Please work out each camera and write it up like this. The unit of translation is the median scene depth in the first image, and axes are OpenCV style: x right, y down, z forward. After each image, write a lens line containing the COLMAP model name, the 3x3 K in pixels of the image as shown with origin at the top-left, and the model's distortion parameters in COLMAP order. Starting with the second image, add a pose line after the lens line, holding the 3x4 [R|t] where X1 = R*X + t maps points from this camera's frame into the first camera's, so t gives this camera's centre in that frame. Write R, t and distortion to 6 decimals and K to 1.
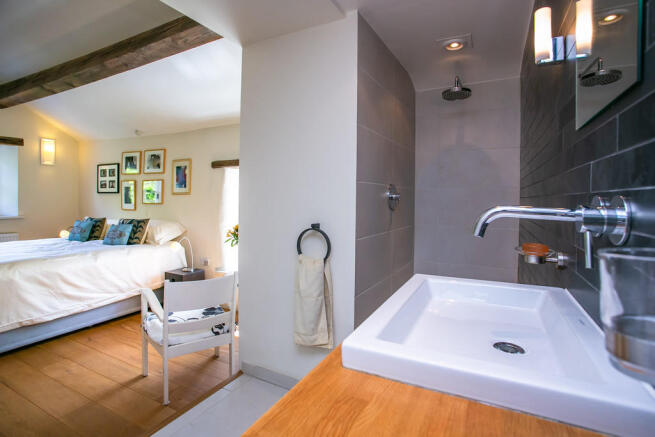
lens RADIAL K [[321.0, 0, 306.5], [0, 321.0, 209.0], [0, 0, 1]] dist [-0.004824, 0.002861]
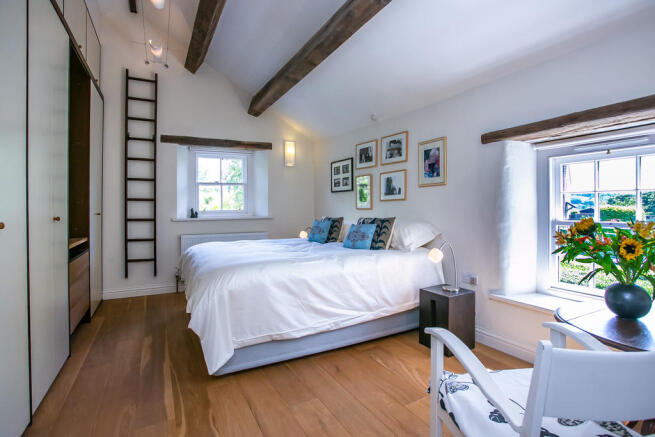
lens RADIAL K [[321.0, 0, 327.1], [0, 321.0, 214.3], [0, 0, 1]] dist [-0.004824, 0.002861]
pose [[0.853384, -0.006033, -0.521247, -0.217846], [0.002979, 0.999973, -0.006697, 0.026916], [0.521274, 0.004162, 0.853379, 0.238461]]
